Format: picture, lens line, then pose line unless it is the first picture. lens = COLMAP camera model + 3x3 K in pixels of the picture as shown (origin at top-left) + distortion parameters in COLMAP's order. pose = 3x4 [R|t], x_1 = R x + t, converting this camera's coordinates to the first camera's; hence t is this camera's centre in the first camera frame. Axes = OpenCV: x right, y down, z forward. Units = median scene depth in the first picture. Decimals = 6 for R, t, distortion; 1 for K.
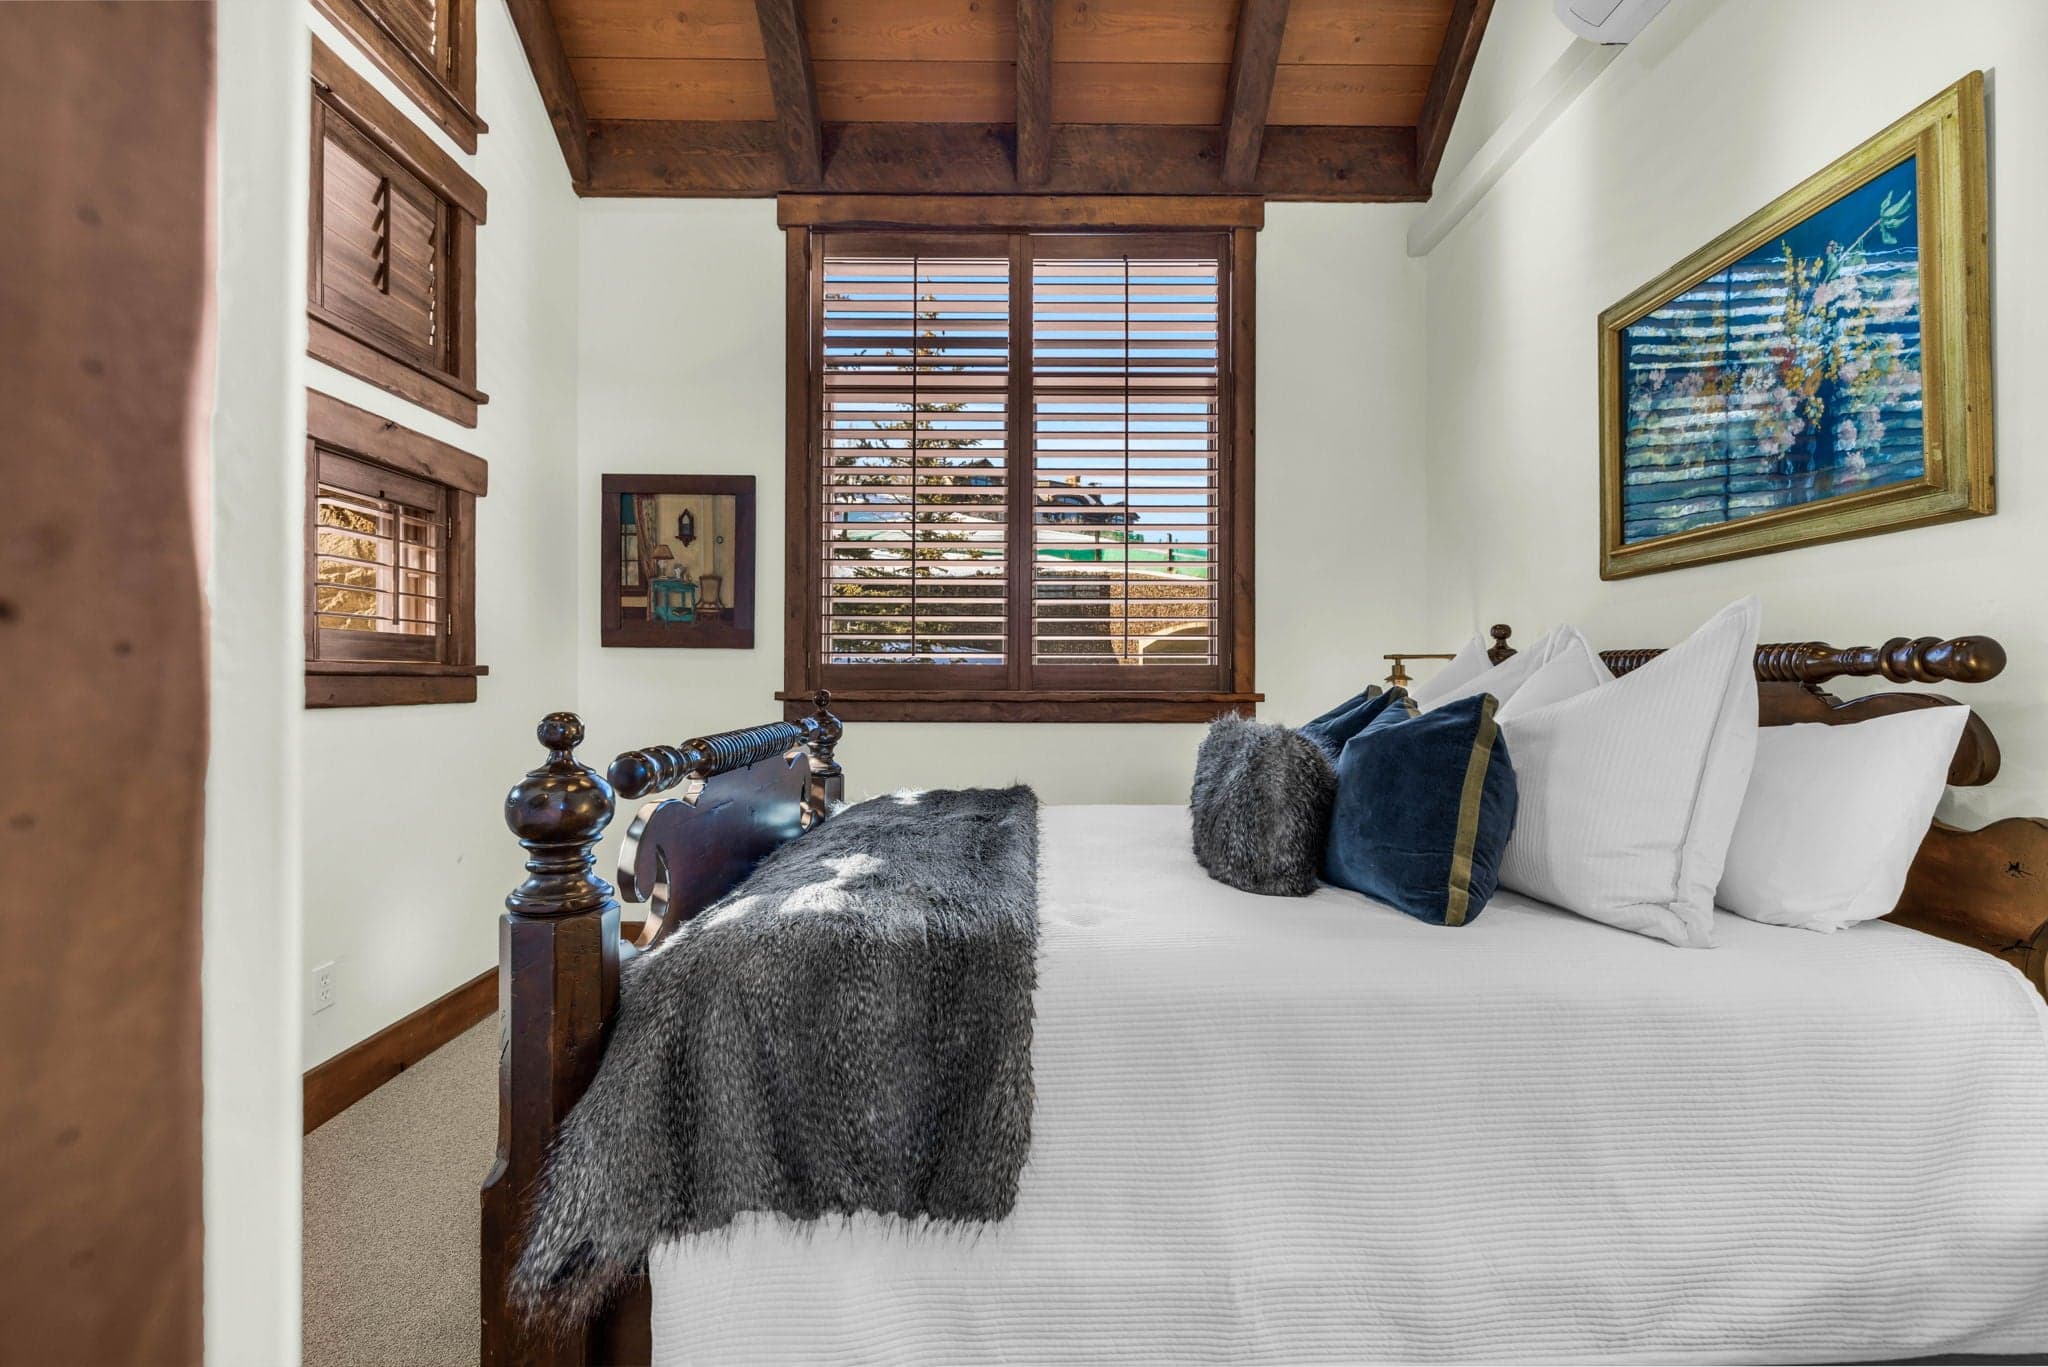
lens RADIAL K [[861.6, 0, 1026.3], [0, 861.6, 681.7], [0, 0, 1]] dist [0.000550, -0.000315]
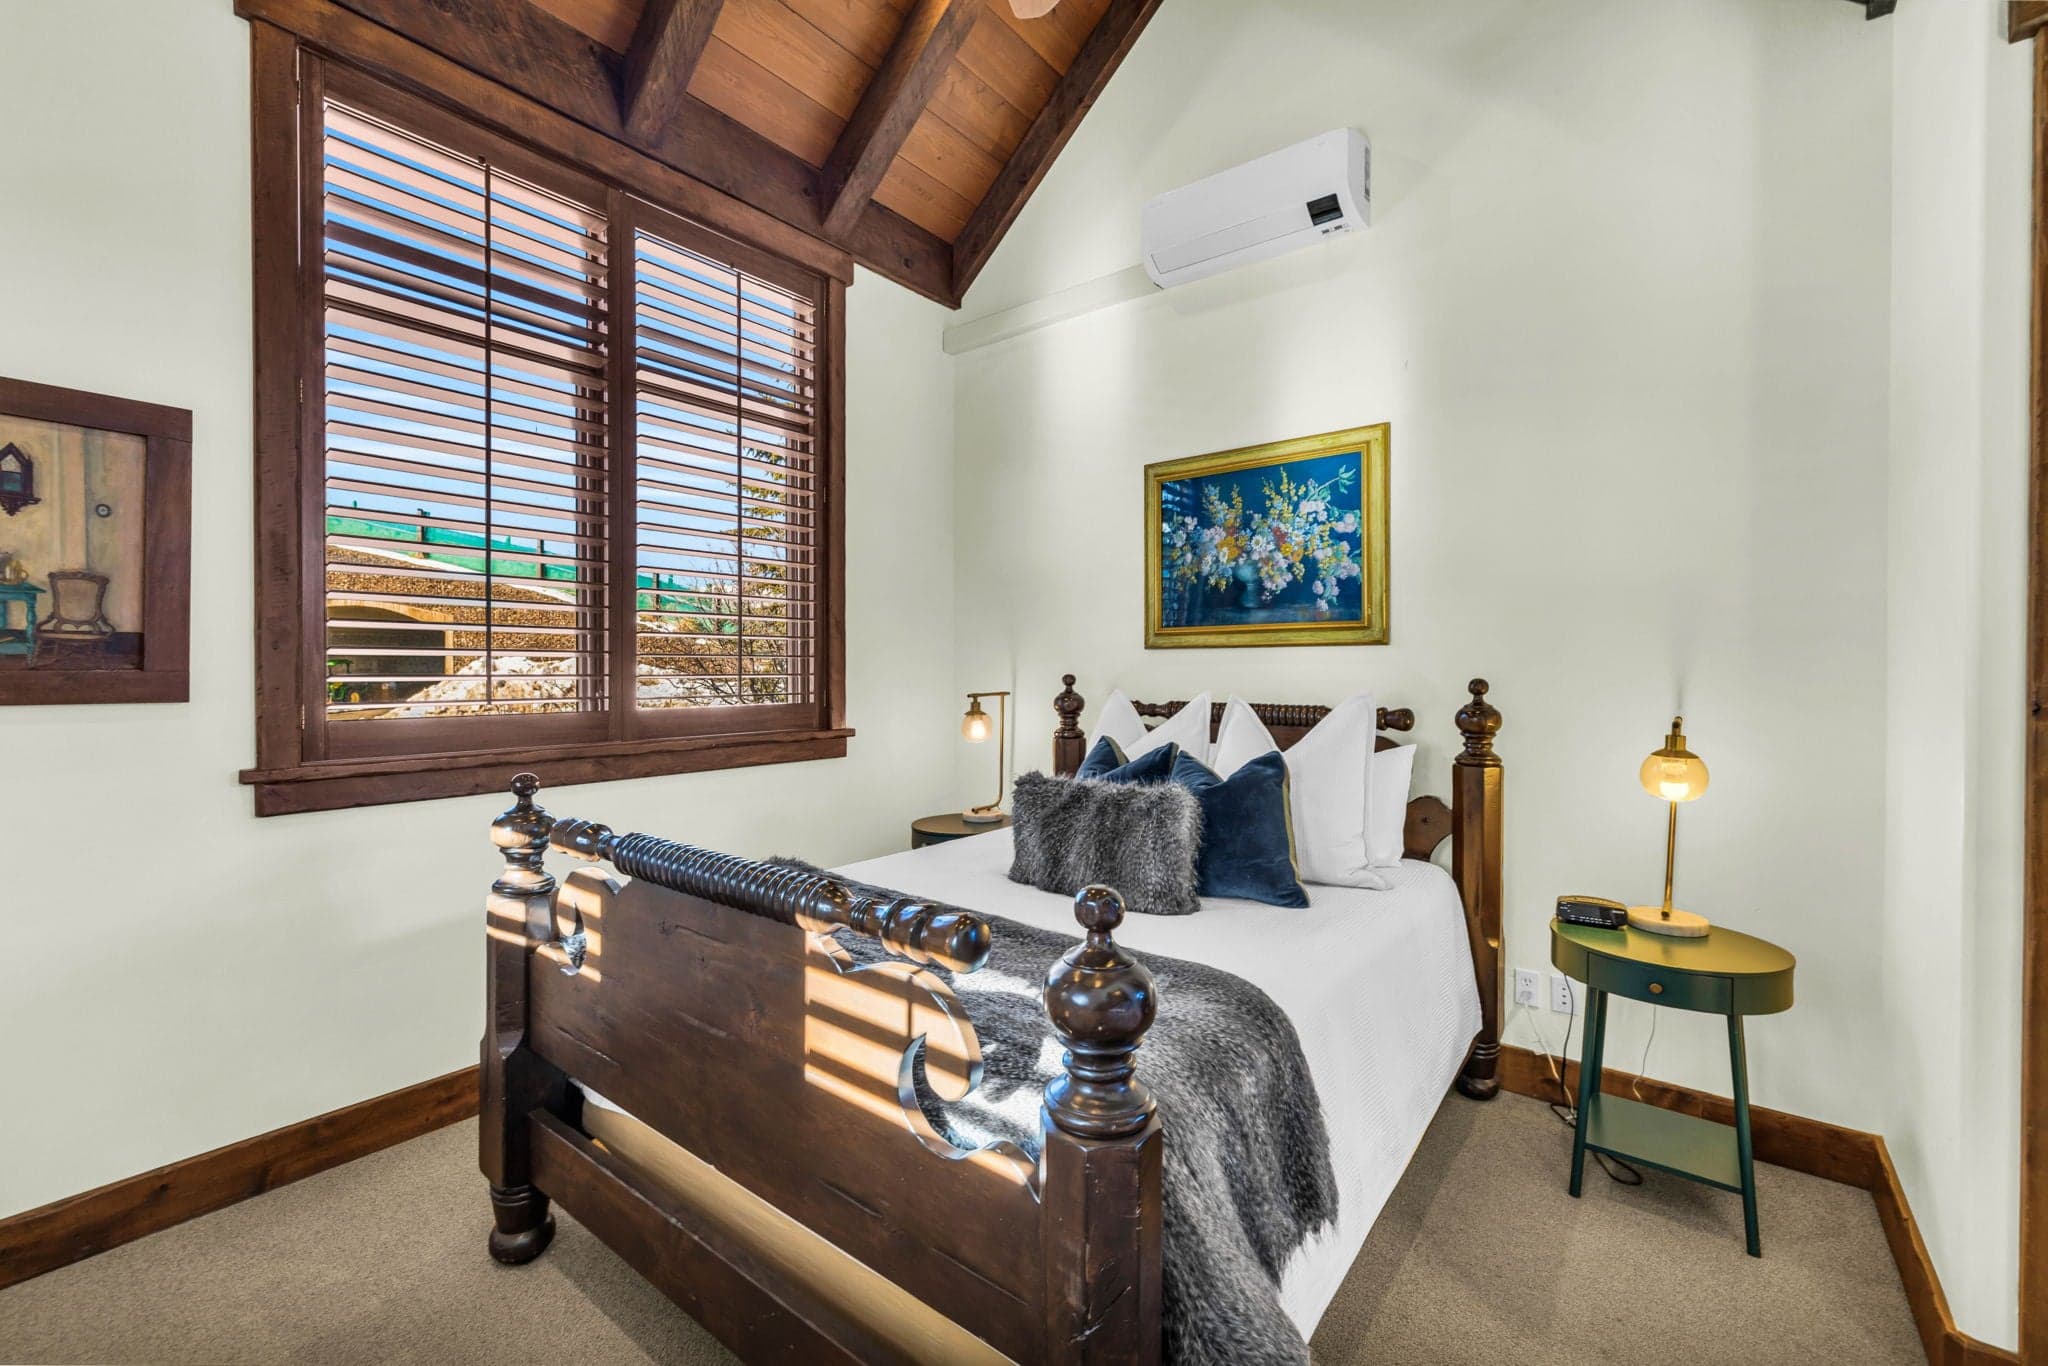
lens RADIAL K [[861.6, 0, 1023.5], [0, 861.6, 682.0], [0, 0, 1]] dist [0.000550, -0.000315]
pose [[0.621149, -0.014472, 0.783559, -0.425771], [0.001568, 0.999850, 0.017224, -0.061646], [-0.783691, -0.009471, 0.621079, 0.179304]]
